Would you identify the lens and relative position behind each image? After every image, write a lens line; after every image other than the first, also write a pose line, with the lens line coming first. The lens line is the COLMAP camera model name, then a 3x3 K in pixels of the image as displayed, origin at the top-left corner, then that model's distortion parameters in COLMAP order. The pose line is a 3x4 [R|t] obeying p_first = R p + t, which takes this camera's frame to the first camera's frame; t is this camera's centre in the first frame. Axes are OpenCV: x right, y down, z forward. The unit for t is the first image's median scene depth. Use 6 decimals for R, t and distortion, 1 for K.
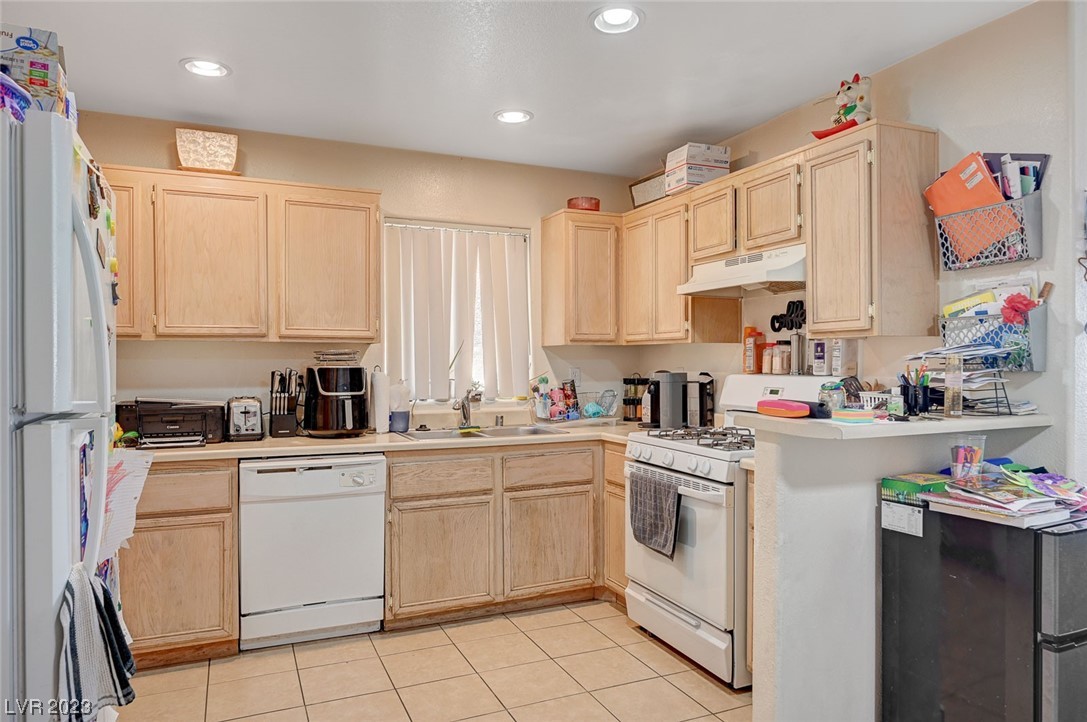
lens RADIAL K [[709.8, 0, 543.3], [0, 709.8, 366.6], [0, 0, 1]] dist [0.001152, 0.000035]
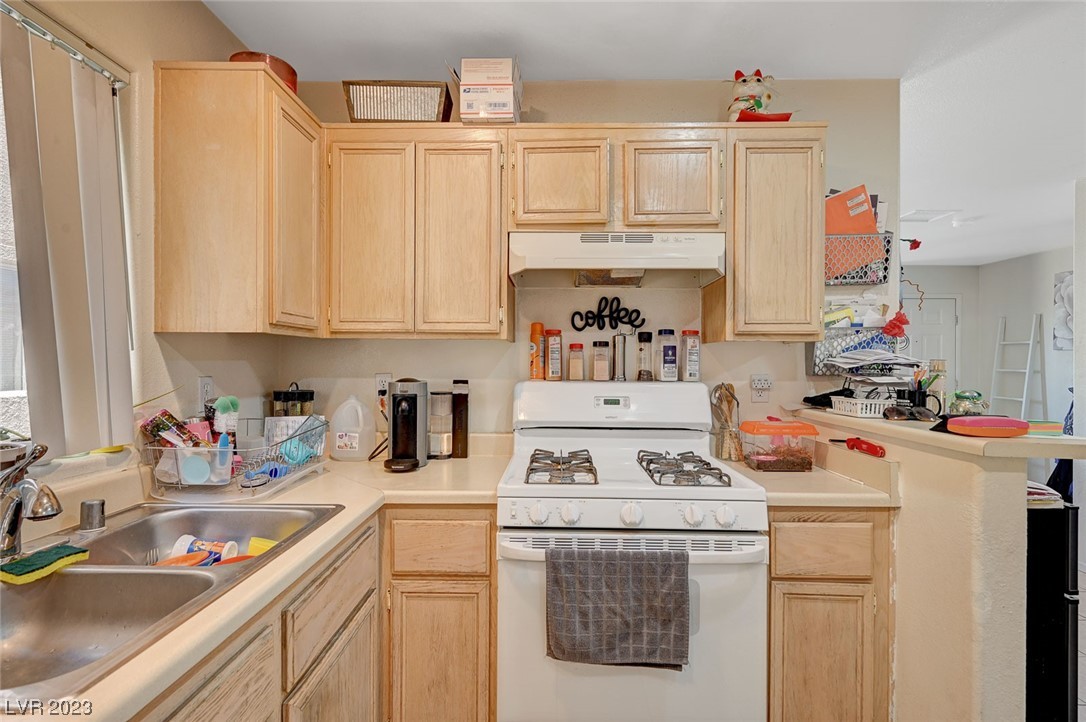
lens RADIAL K [[527.7, 0, 544.2], [0, 527.7, 363.8], [0, 0, 1]] dist [0.002310, 0.000307]
pose [[0.417522, 0.001461, 0.908665, -0.269460], [0.002572, 0.999993, -0.002790, -0.007808], [-0.908663, 0.003502, 0.417516, 0.777942]]
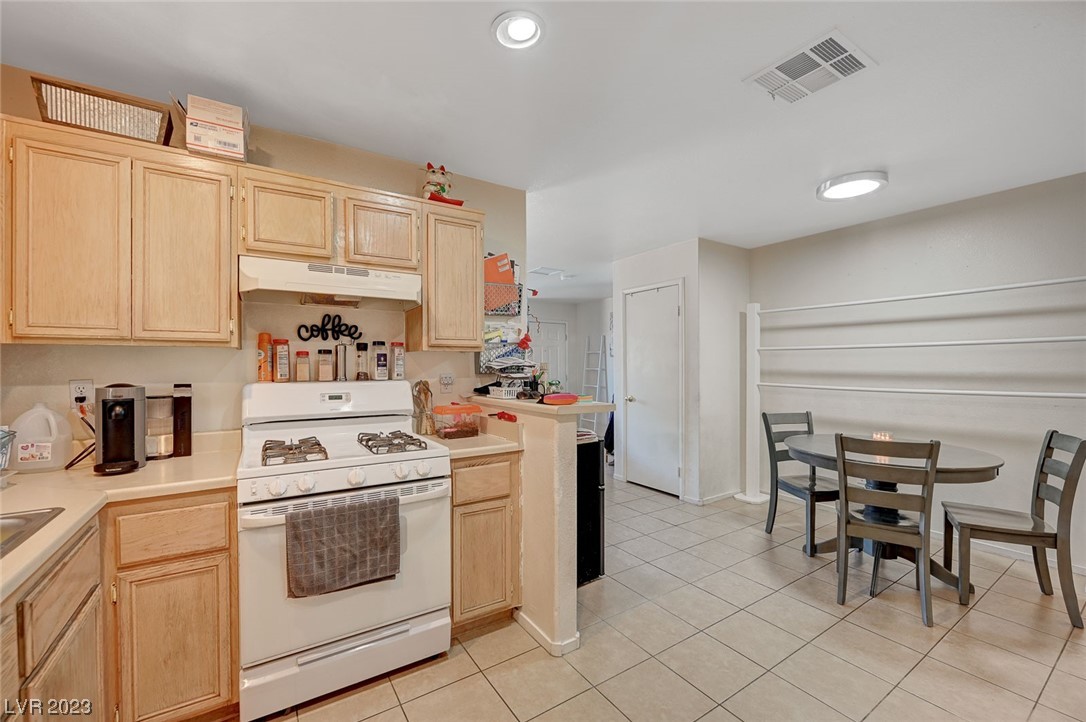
lens RADIAL K [[442.0, 0, 543.1], [0, 442.0, 366.5], [0, 0, 1]] dist [-0.010629, 0.000001]
pose [[-0.164221, 0.000802, 0.986423, -0.370484], [0.013492, 0.999908, 0.001433, -0.007627], [-0.986331, 0.013544, -0.164216, 0.766817]]
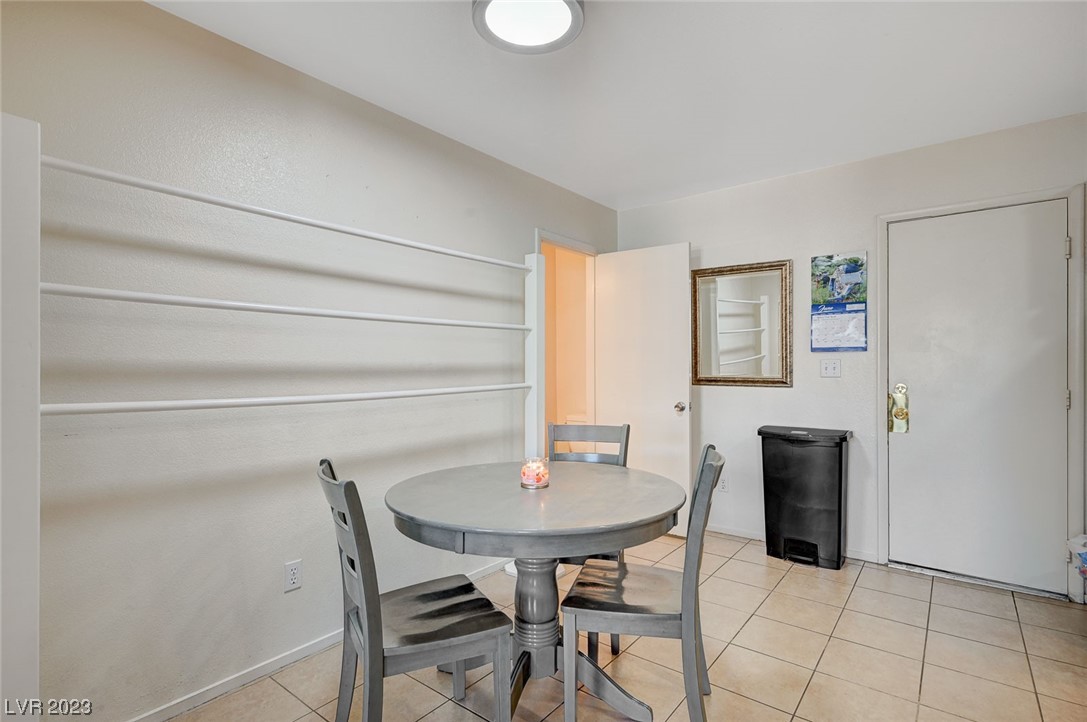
lens RADIAL K [[528.0, 0, 543.4], [0, 528.0, 367.2], [0, 0, 1]] dist [0.002254, 0.000620]
pose [[-0.881397, 0.010252, -0.472264, 0.587808], [0.004400, 0.999899, 0.013494, 0.013057], [0.472355, 0.009816, -0.881354, 0.535311]]
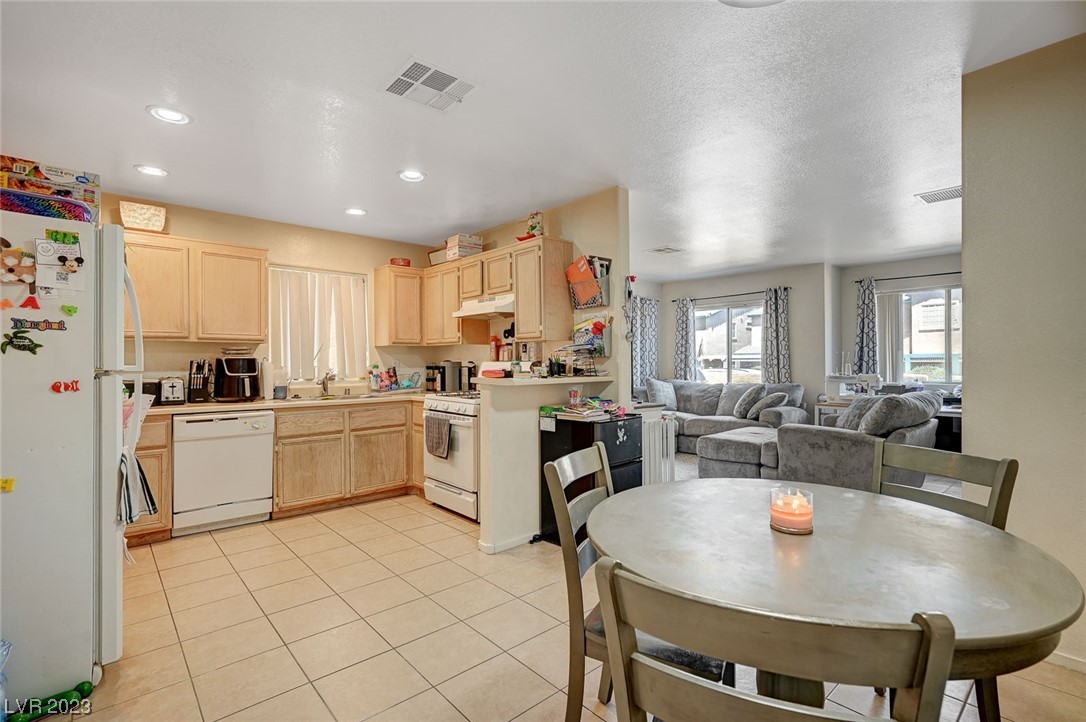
lens RADIAL K [[506.0, 0, 543.0], [0, 506.0, 361.0], [0, 0, 1]] dist [0.000393, 0.000141]
pose [[0.952438, -0.003263, 0.304714, 0.015113], [0.006261, 0.999941, -0.008863, 0.022622], [-0.304667, 0.010349, 0.952403, -0.297786]]
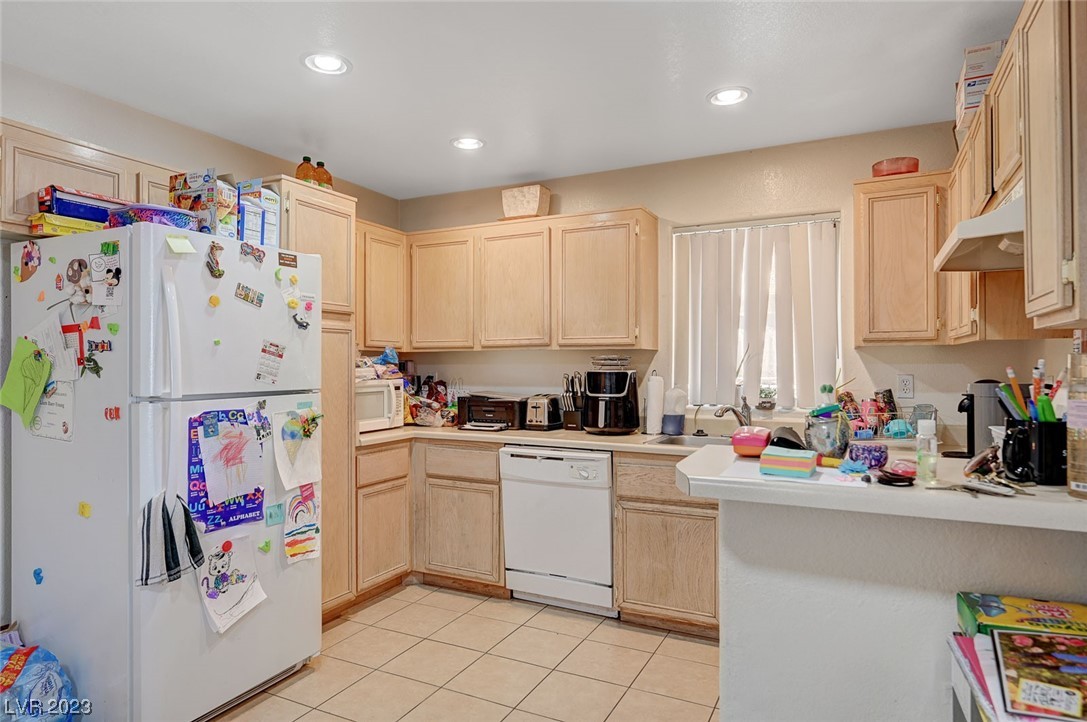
lens RADIAL K [[630.5, 0, 543.2], [0, 630.5, 365.1], [0, 0, 1]] dist [0.000266, 0.000009]
pose [[0.634908, 0.000779, -0.772587, 0.428347], [-0.006096, 0.999973, -0.004002, -0.004646], [0.772564, 0.007251, 0.634896, 0.306972]]
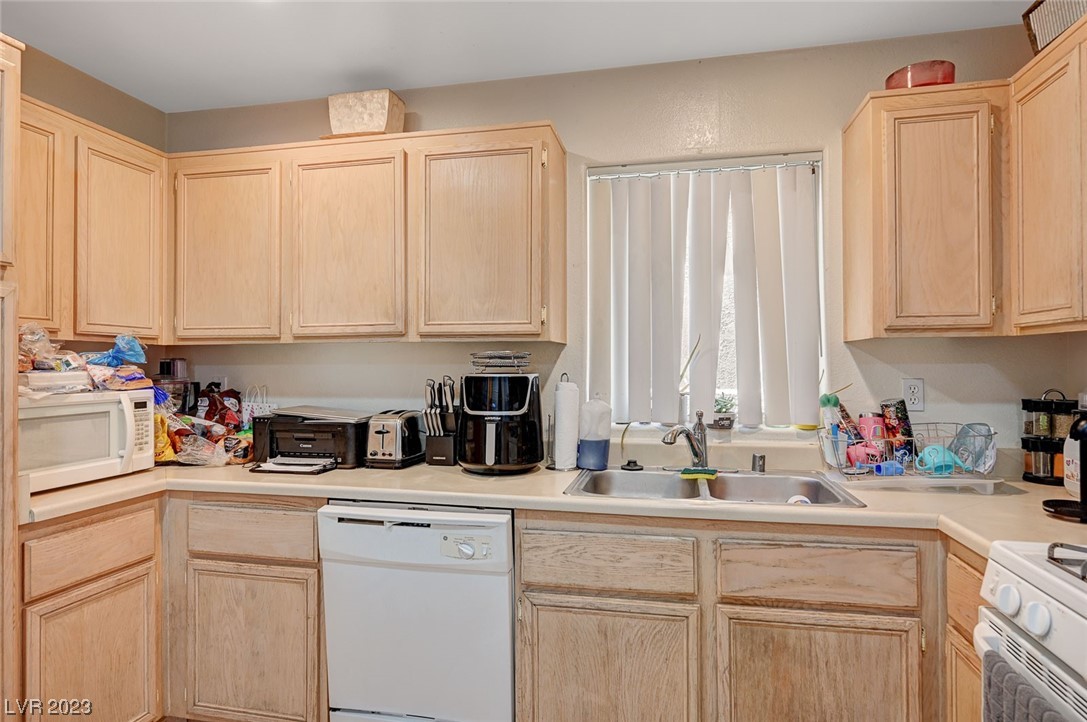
lens RADIAL K [[599.4, 0, 543.5], [0, 599.4, 361.0], [0, 0, 1]] dist [-0.001990, 0.000023]
pose [[0.806827, -0.004075, -0.590774, 0.115911], [-0.003811, 0.999920, -0.012101, -0.006992], [0.590776, 0.012014, 0.806746, 0.557623]]
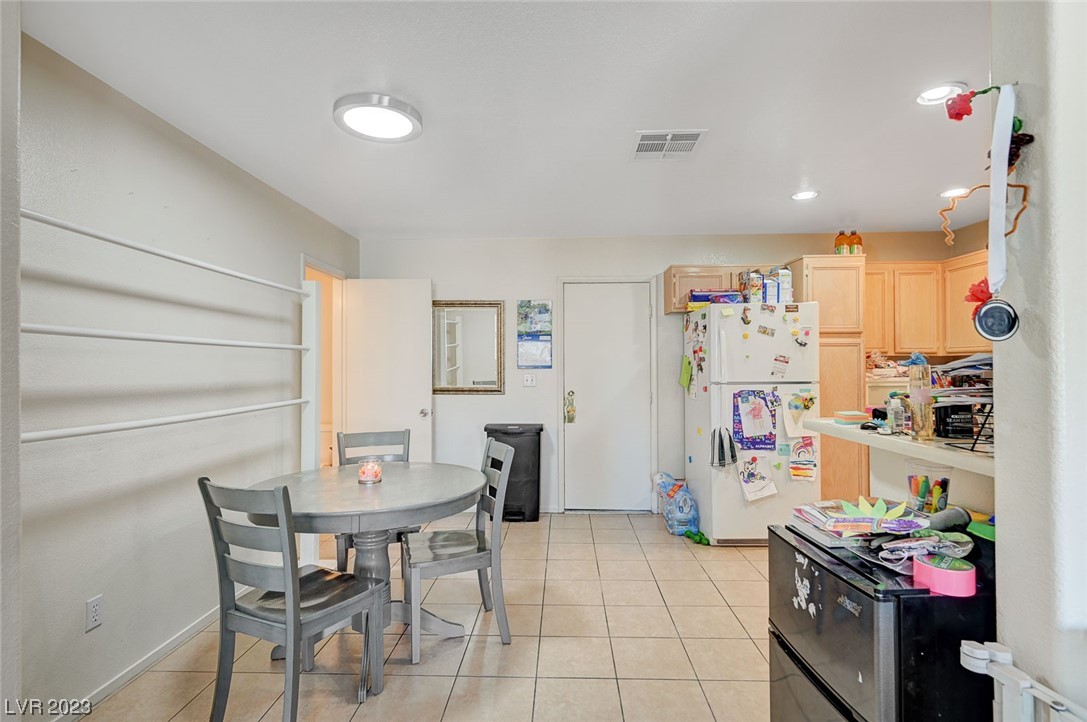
lens RADIAL K [[526.6, 0, 543.5], [0, 526.6, 361.0], [0, 0, 1]] dist [0.001222, 0.000161]
pose [[-0.435085, -0.004846, -0.900377, 0.882528], [-0.001137, 0.999988, -0.004833, -0.013166], [0.900389, -0.001079, -0.435085, 0.555324]]
